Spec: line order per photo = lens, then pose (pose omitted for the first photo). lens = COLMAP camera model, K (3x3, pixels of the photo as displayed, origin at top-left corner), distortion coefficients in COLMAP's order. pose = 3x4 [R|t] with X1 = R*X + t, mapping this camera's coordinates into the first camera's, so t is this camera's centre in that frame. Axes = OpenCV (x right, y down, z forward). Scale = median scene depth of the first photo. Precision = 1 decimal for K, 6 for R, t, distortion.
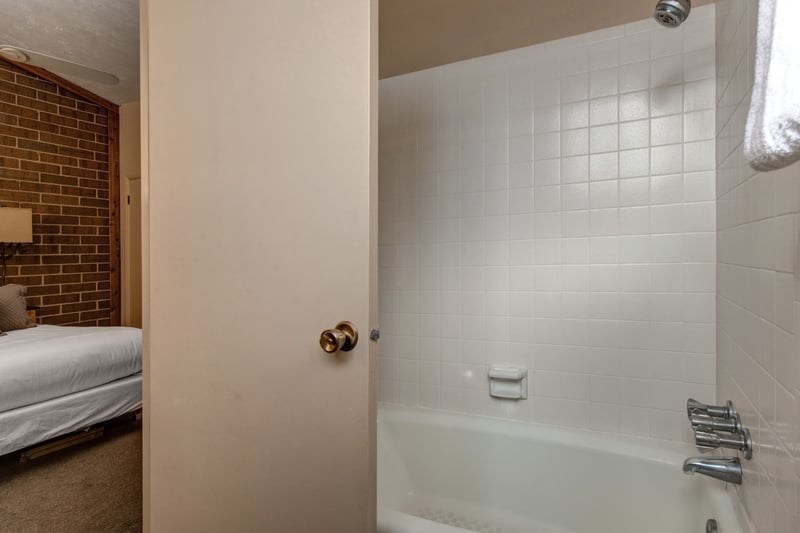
lens RADIAL K [[364.8, 0, 403.3], [0, 364.8, 252.0], [0, 0, 1]] dist [0.003712, 0.000747]
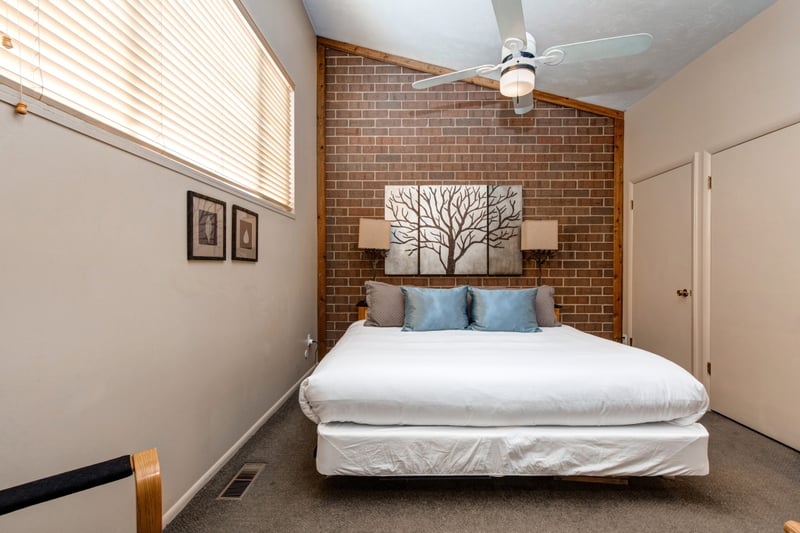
lens RADIAL K [[364.8, 0, 403.3], [0, 364.8, 252.0], [0, 0, 1]] dist [0.003712, 0.000747]
pose [[0.379809, 0.000071, -0.925065, -0.091667], [-0.015654, 0.999857, -0.006351, -0.002167], [0.924933, 0.016893, 0.379756, 0.078092]]
